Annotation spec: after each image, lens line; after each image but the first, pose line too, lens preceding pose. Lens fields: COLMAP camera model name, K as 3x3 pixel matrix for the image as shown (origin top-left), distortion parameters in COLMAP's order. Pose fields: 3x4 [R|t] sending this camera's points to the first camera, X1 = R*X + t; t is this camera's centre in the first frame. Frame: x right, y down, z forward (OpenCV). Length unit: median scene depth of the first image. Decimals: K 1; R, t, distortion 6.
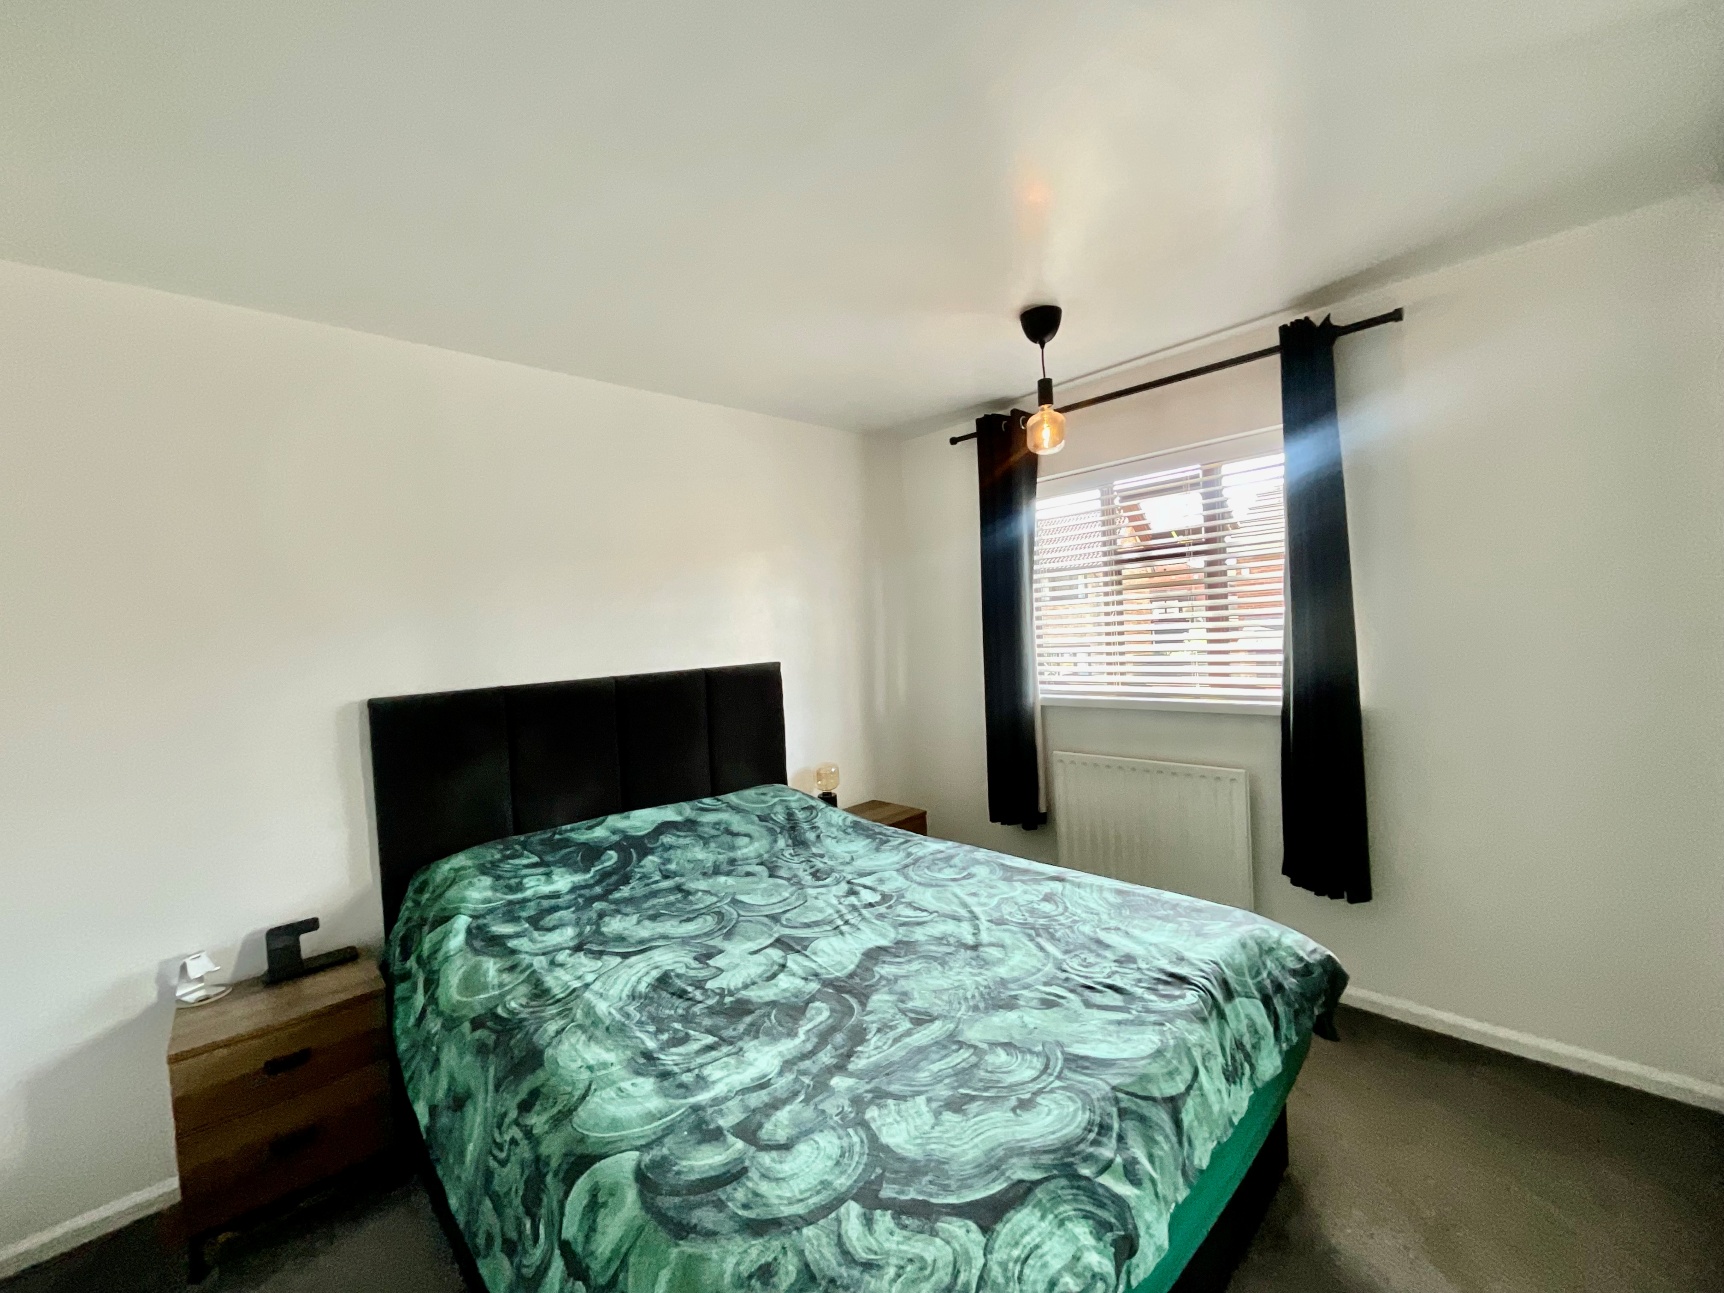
lens RADIAL K [[705.8, 0, 879.0], [0, 705.8, 634.3], [0, 0, 1]] dist [-0.003054, 0.000228]
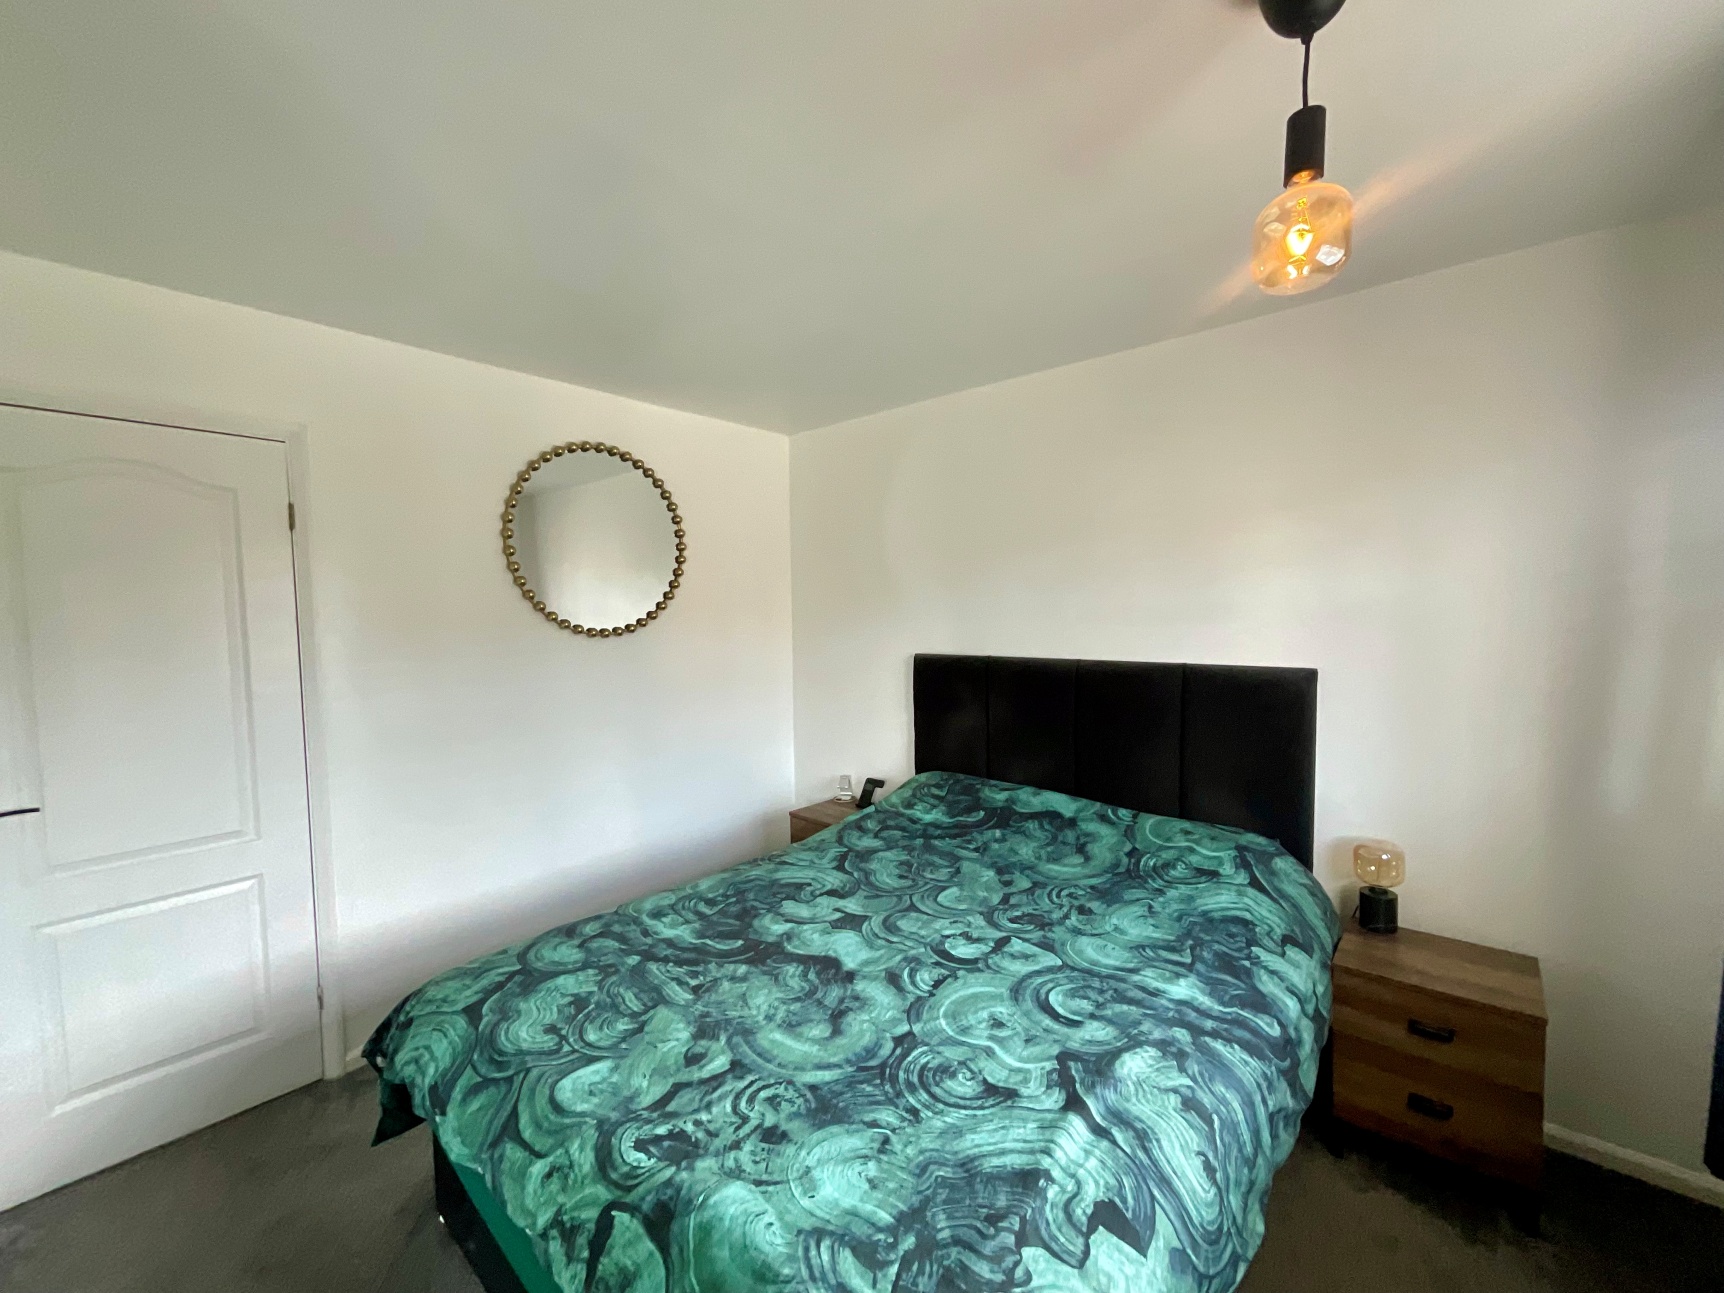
lens RADIAL K [[723.7, 0, 862.0], [0, 723.7, 646.5], [0, 0, 1]] dist [-0.001728, 0.000429]
pose [[0.067173, 0.114468, -0.991153, 0.914304], [0.003180, 0.993367, 0.114939, -0.114100], [0.997736, -0.010872, 0.066364, 0.915501]]
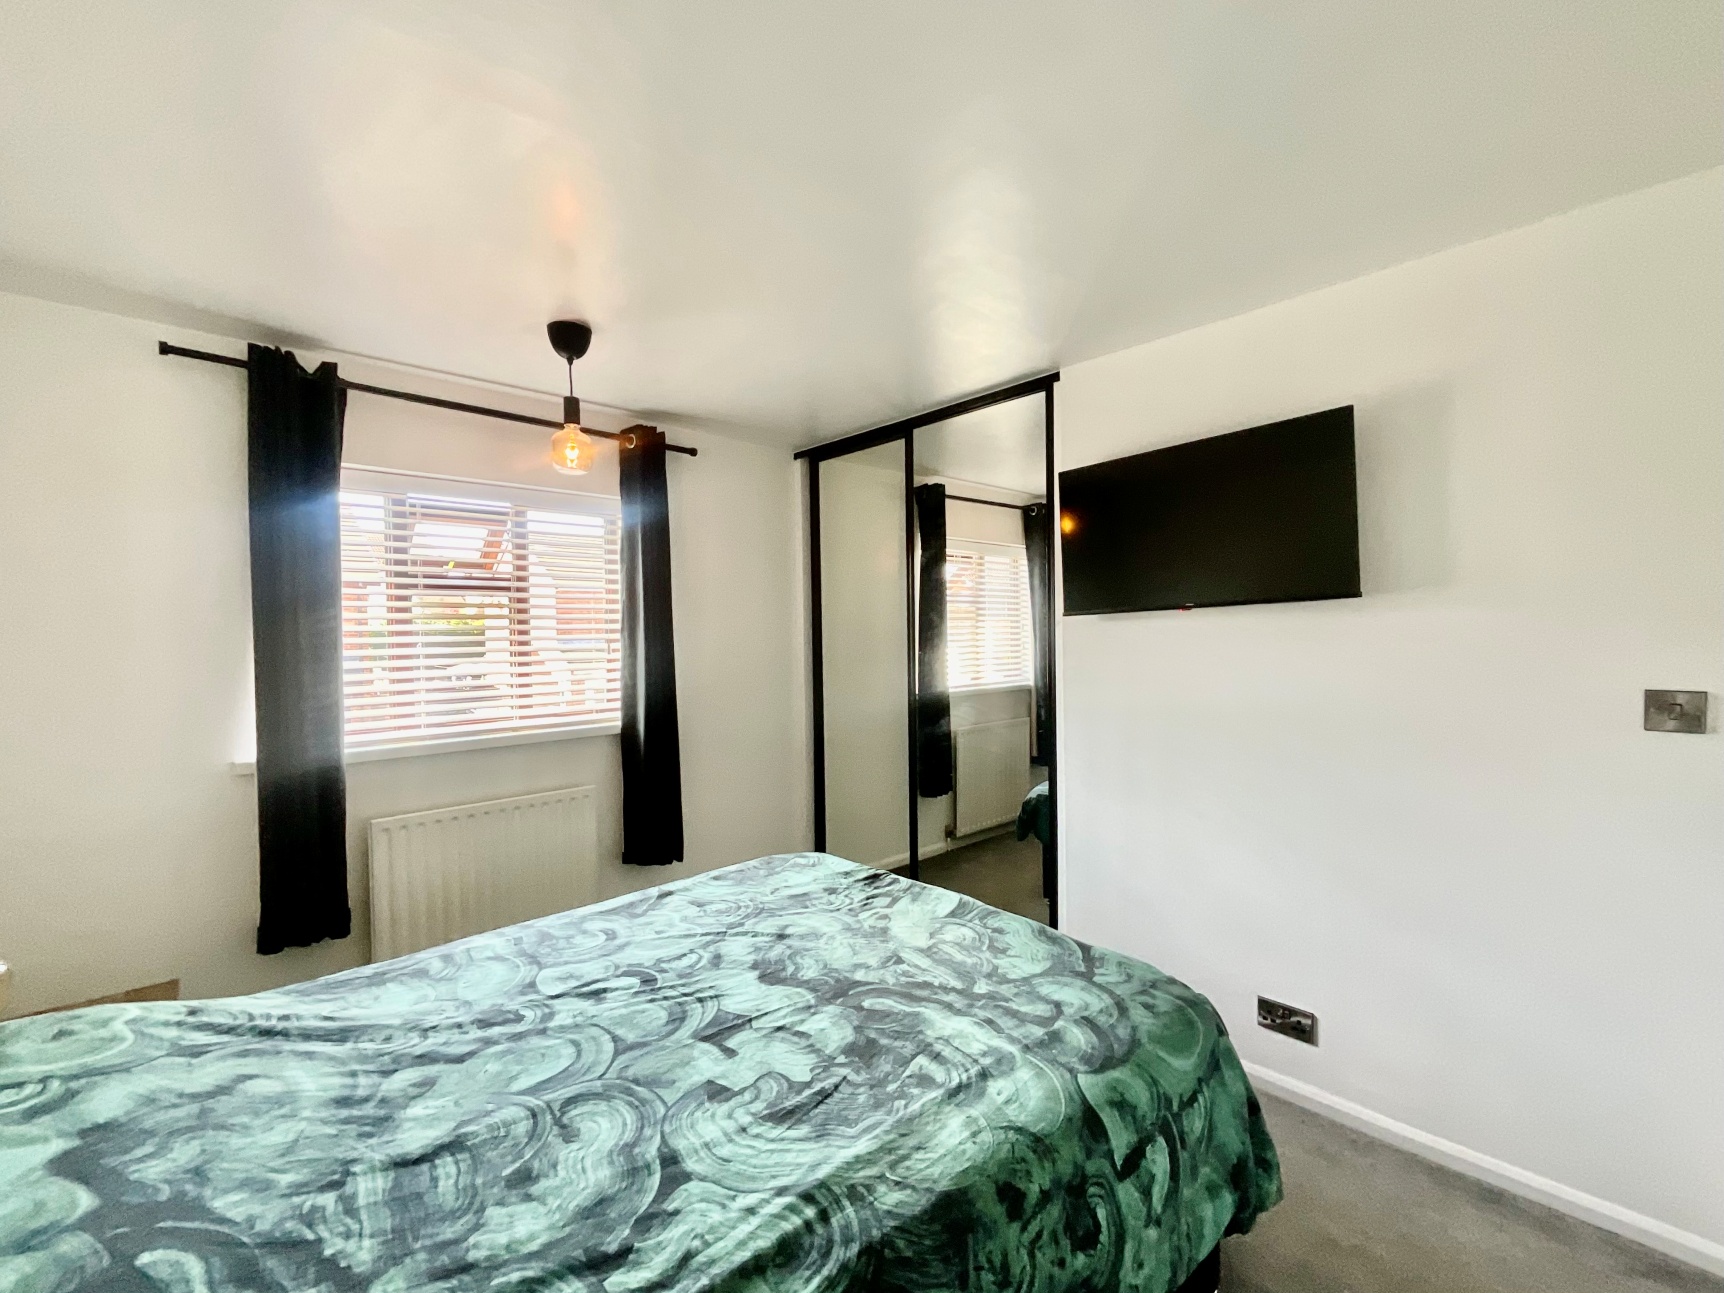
lens RADIAL K [[701.7, 0, 868.9], [0, 701.7, 646.1], [0, 0, 1]] dist [-0.001249, 0.000410]
pose [[0.013734, 0.039214, 0.999136, -0.922613], [0.021578, 0.998986, -0.039505, 0.029627], [-0.999673, 0.022102, 0.012874, 0.782750]]
